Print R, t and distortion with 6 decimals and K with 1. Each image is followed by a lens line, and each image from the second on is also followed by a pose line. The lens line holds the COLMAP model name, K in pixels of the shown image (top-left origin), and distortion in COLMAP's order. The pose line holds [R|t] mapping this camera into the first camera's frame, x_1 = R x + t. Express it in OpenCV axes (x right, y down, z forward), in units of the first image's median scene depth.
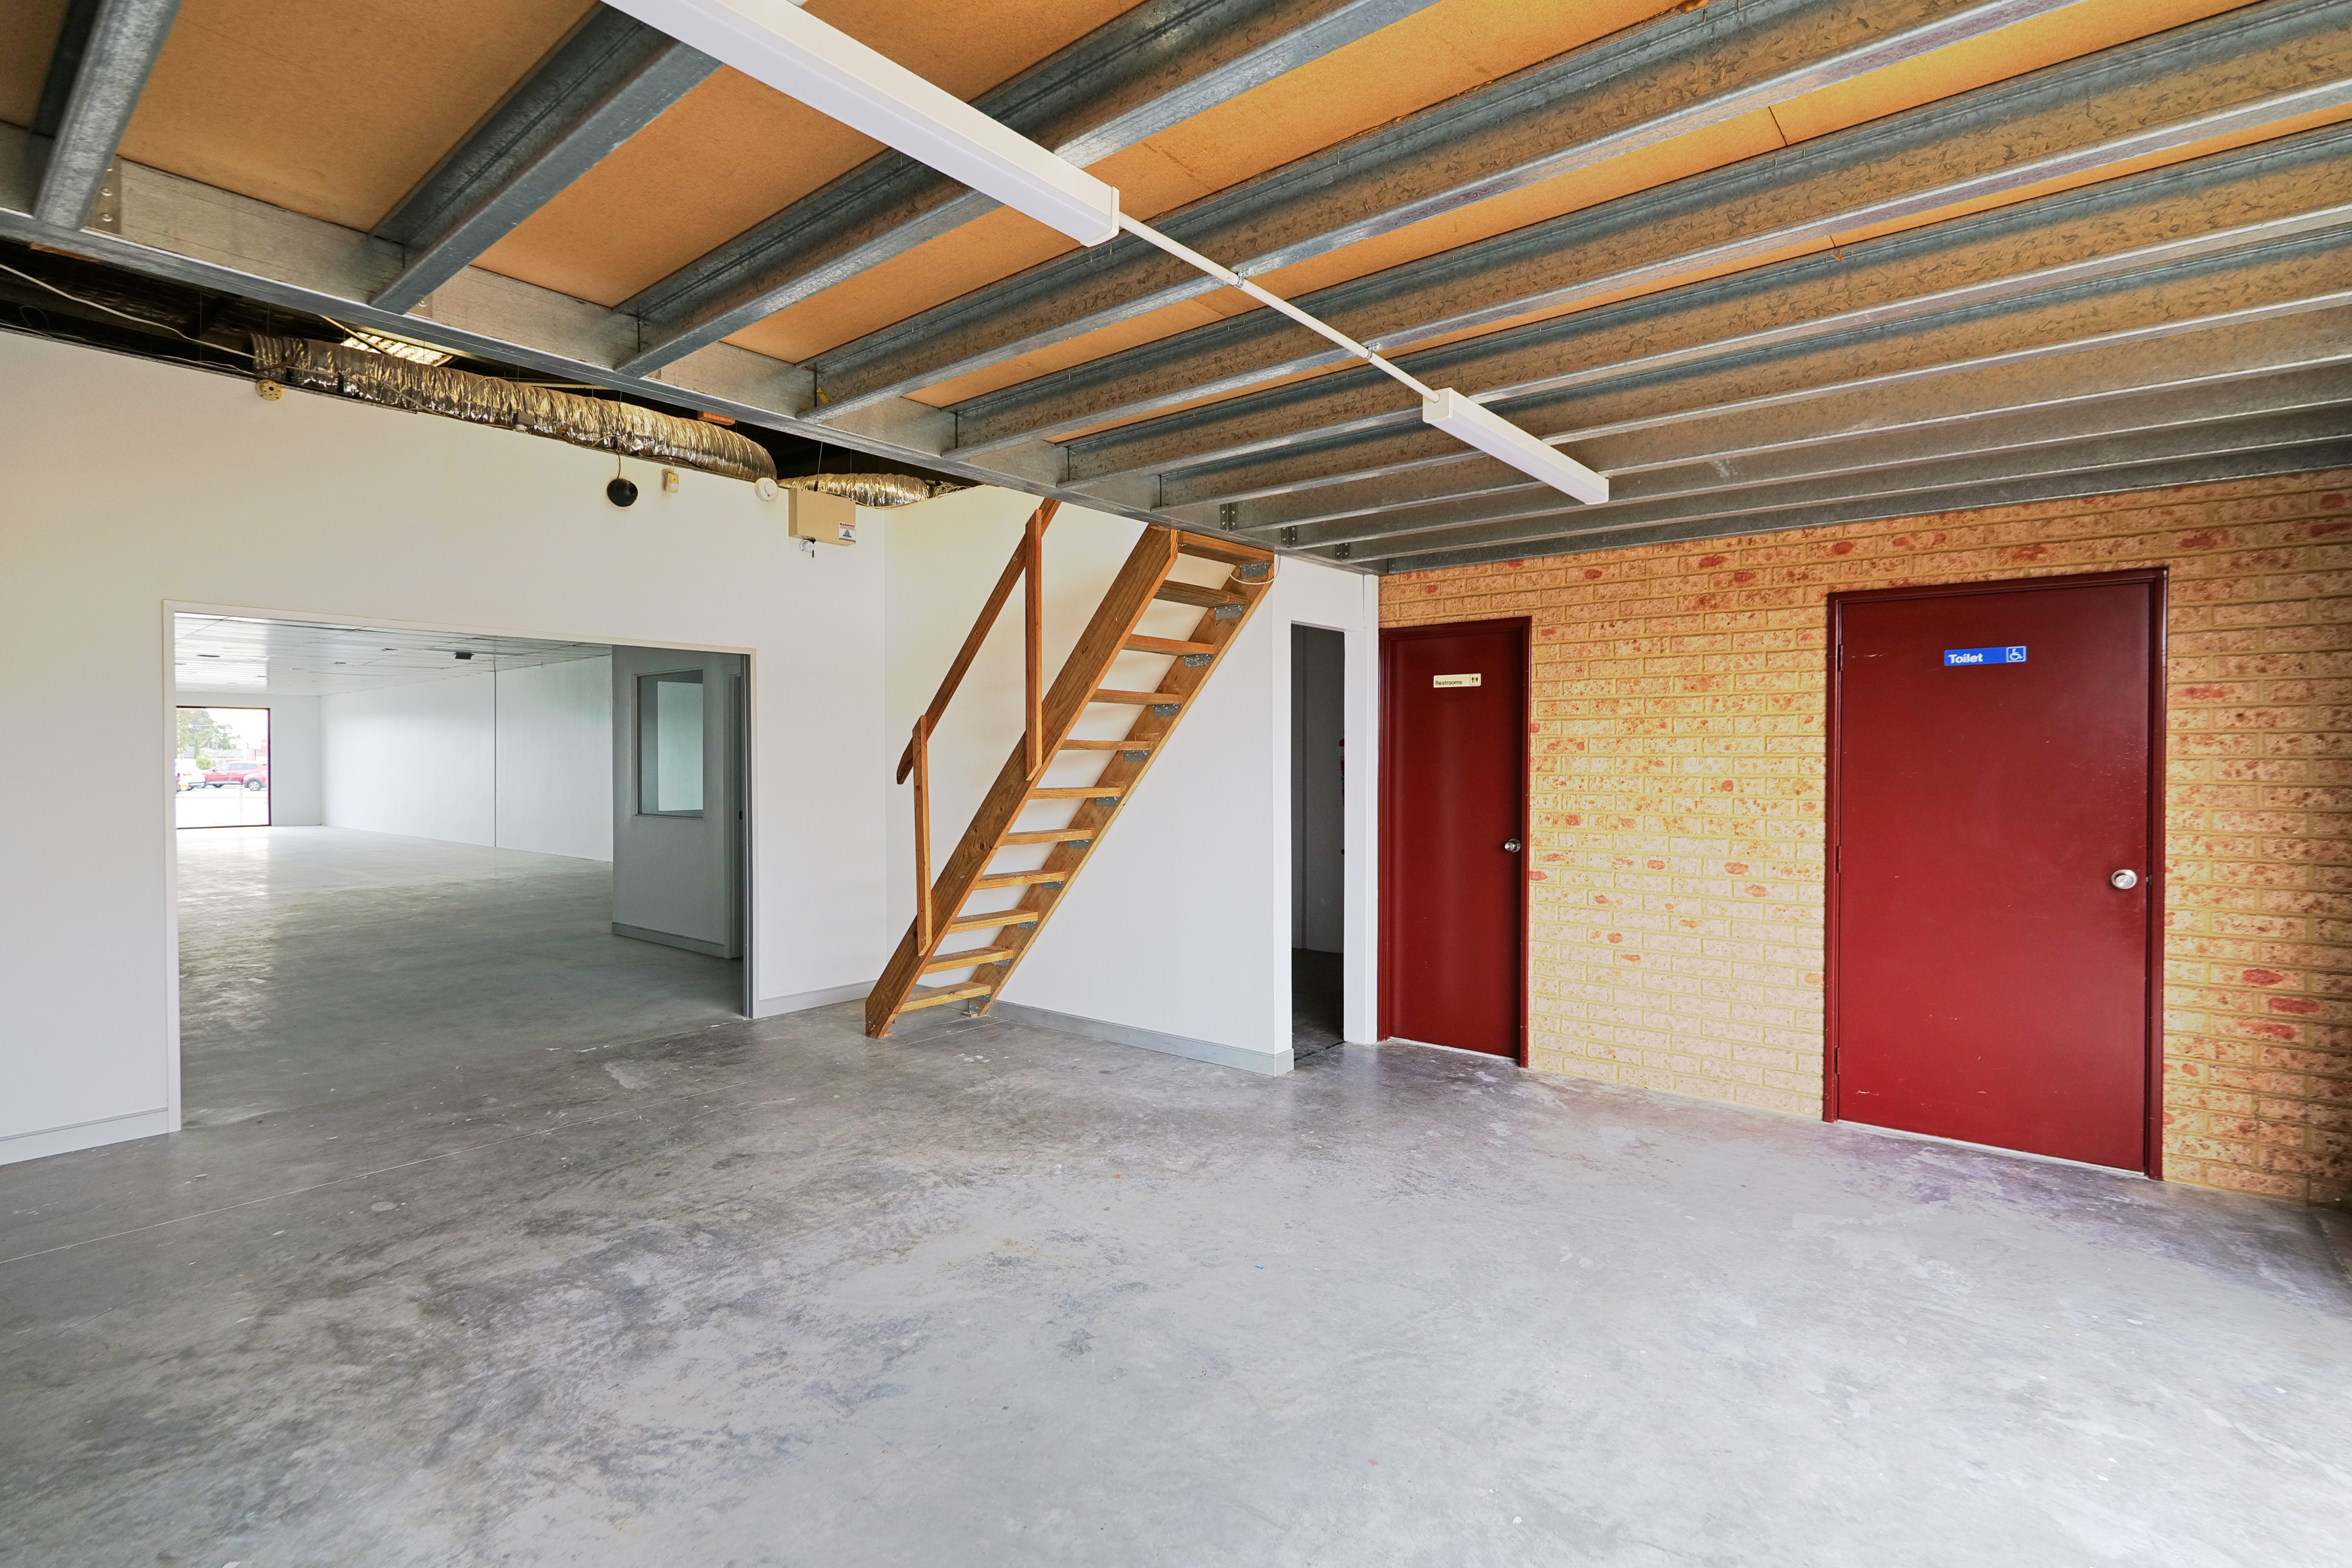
lens RADIAL K [[1113.3, 0, 1176.1], [0, 1113.3, 781.5], [0, 0, 1]] dist [-0.019983, 0.003619]
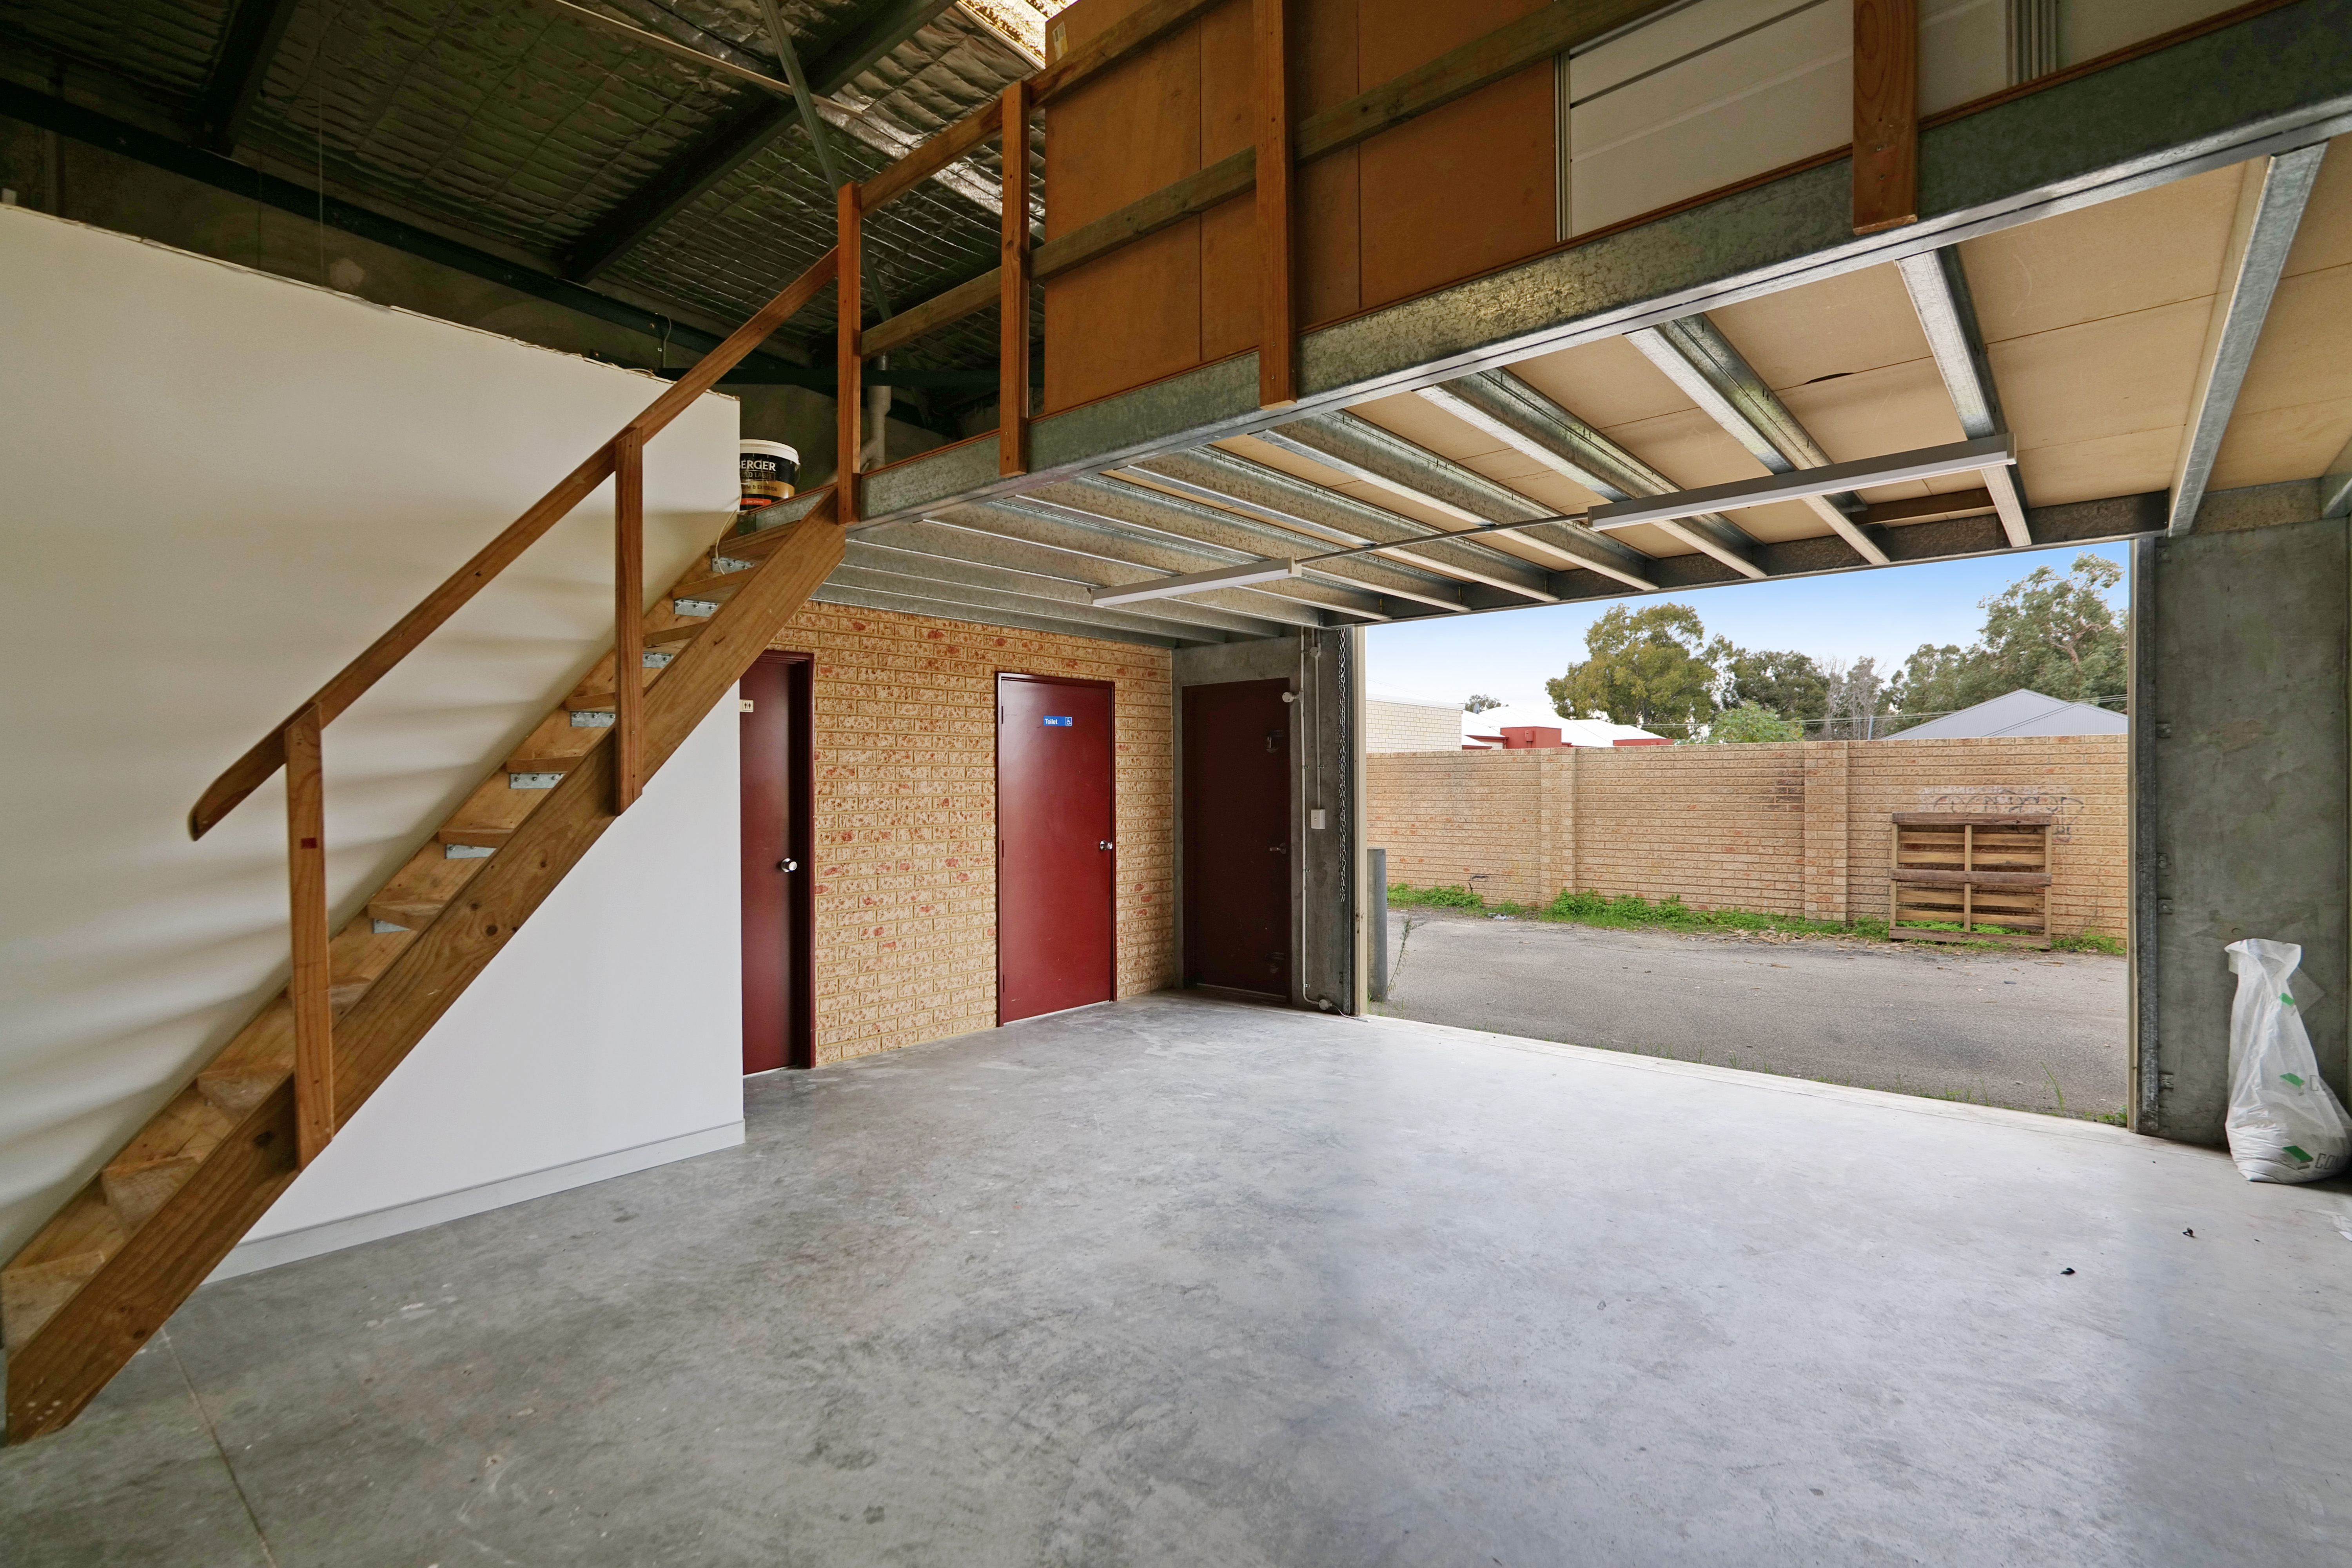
lens RADIAL K [[1113.3, 0, 1175.0], [0, 1113.3, 788.8], [0, 0, 1]] dist [-0.019983, 0.003619]
pose [[0.023357, -0.006394, 0.999707, -0.854570], [0.024786, 0.999676, 0.005814, -0.013705], [-0.999420, 0.024643, 0.023508, 0.687650]]
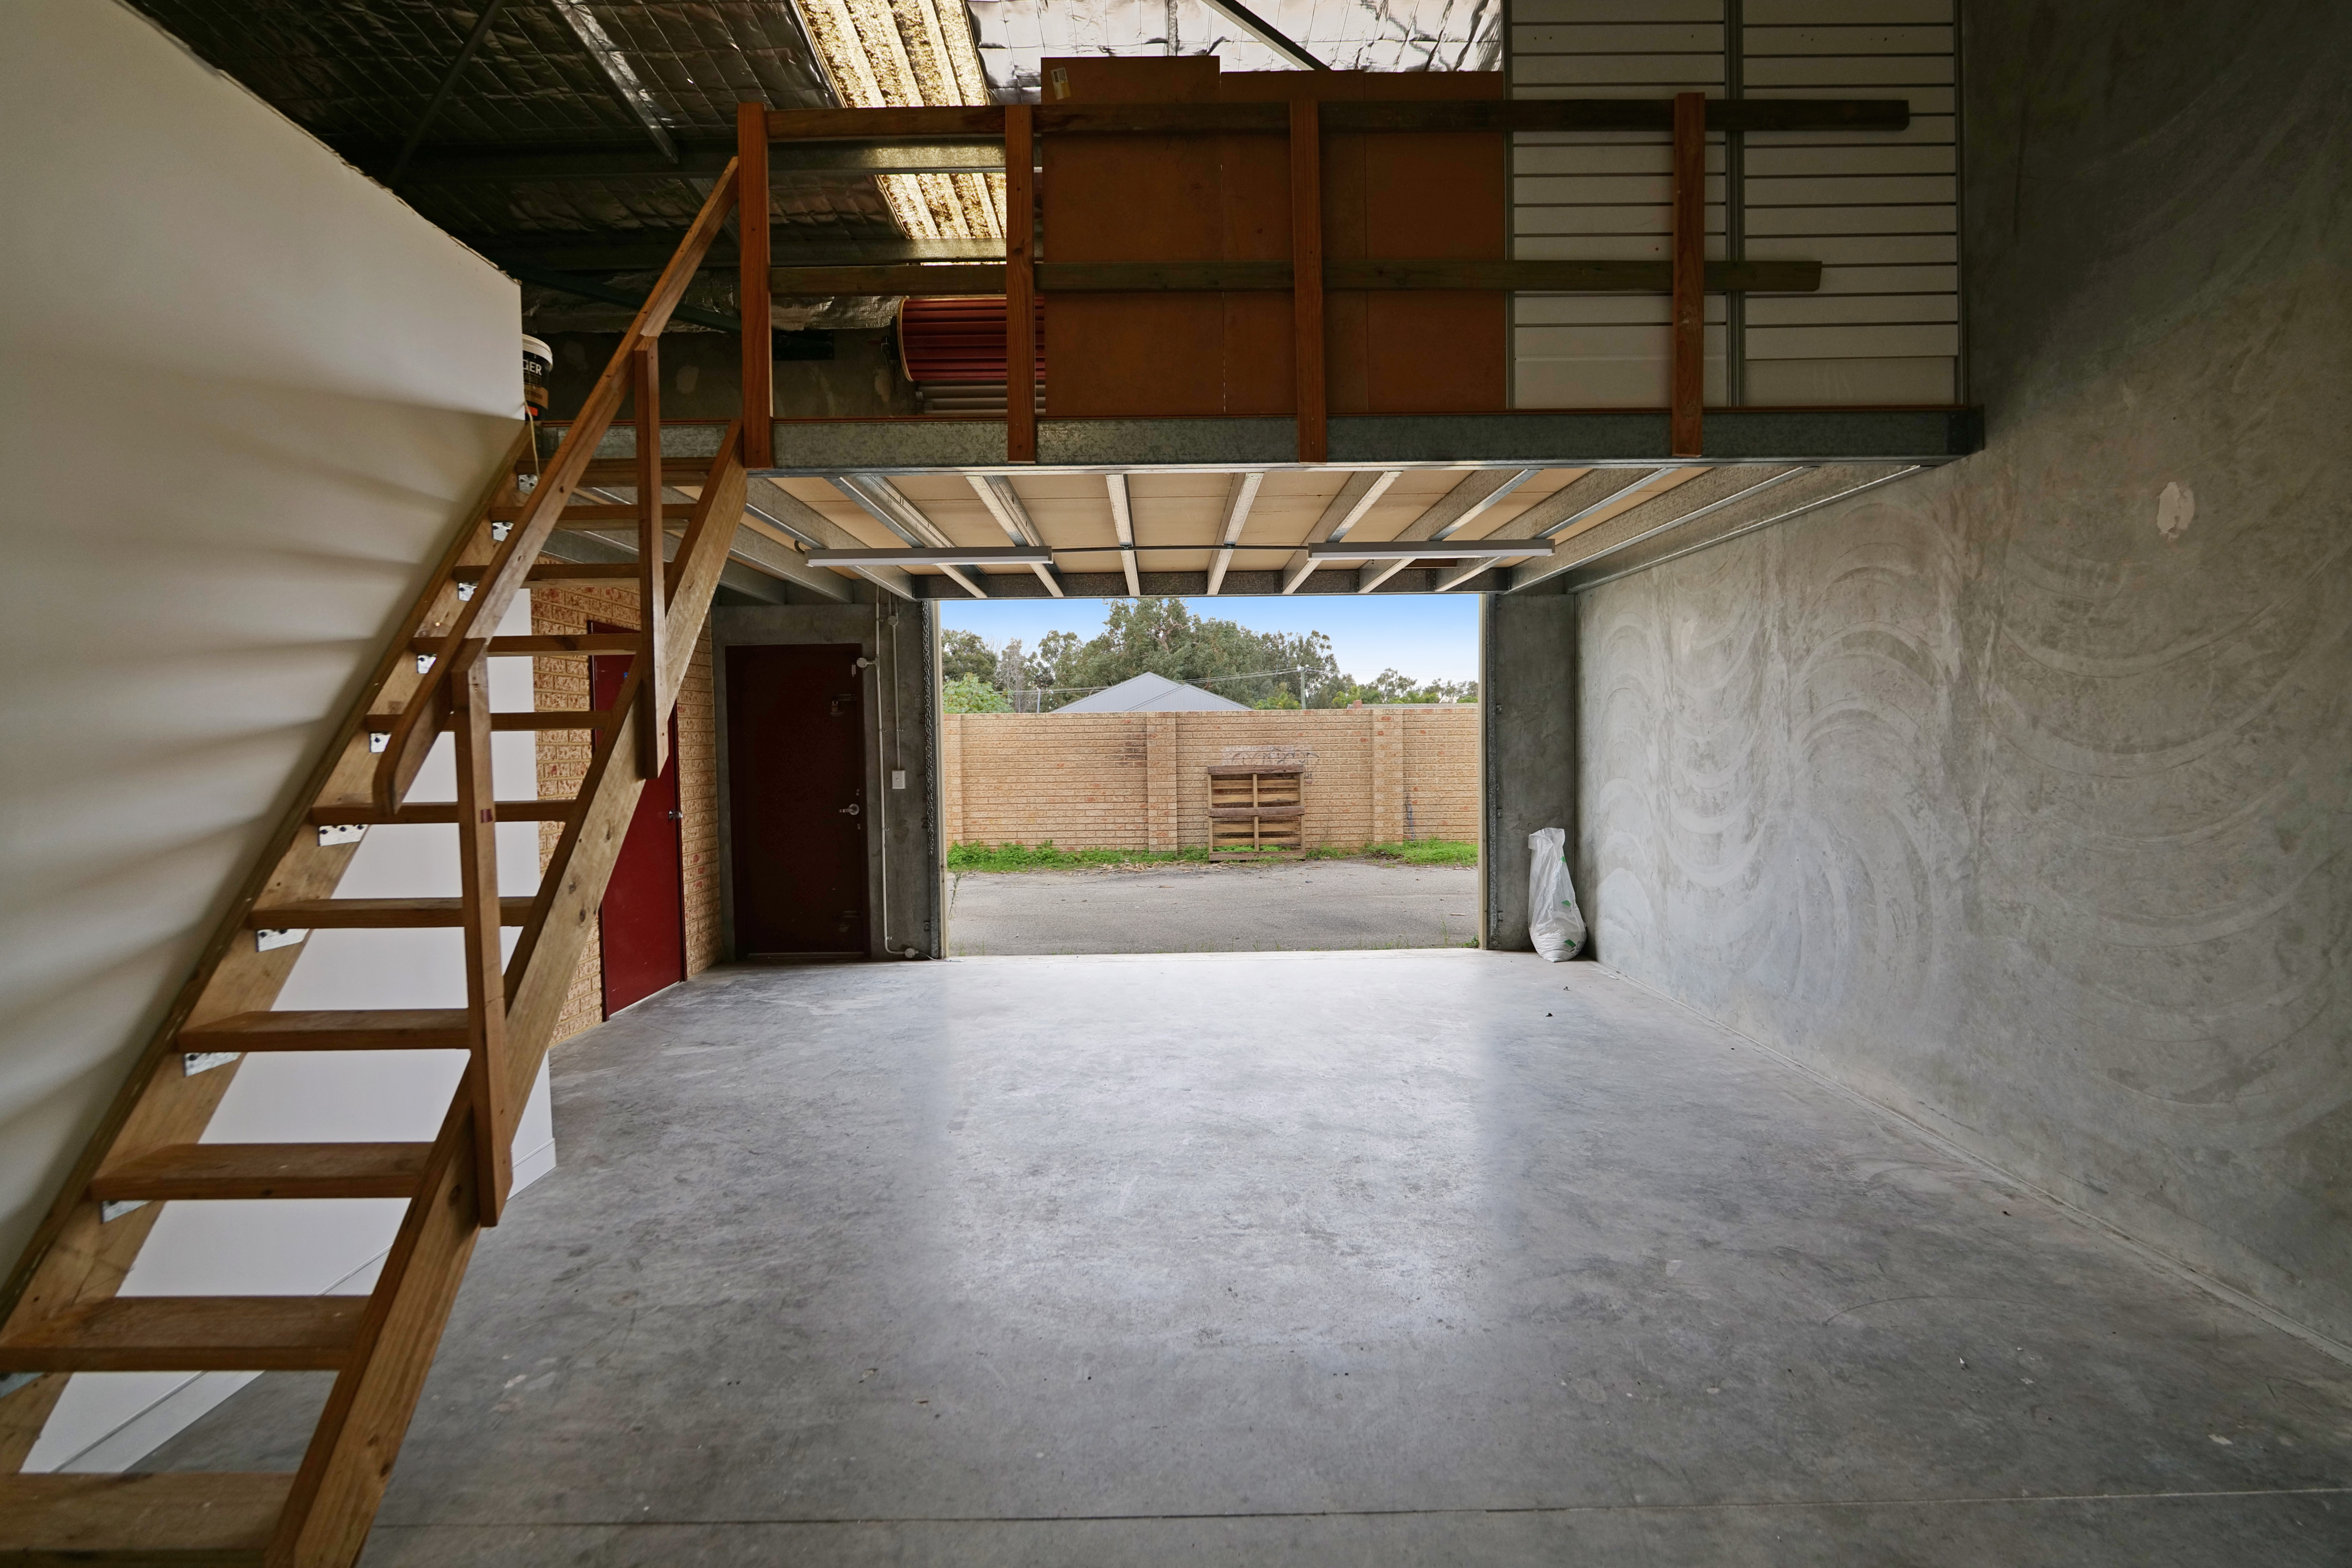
lens RADIAL K [[1113.3, 0, 1193.6], [0, 1113.3, 795.3], [0, 0, 1]] dist [-0.019983, 0.003619]
pose [[-0.650189, -0.029432, 0.759203, -0.829418], [0.026701, 0.997747, 0.061547, -0.023650], [-0.759304, 0.060288, -0.647938, 1.245883]]
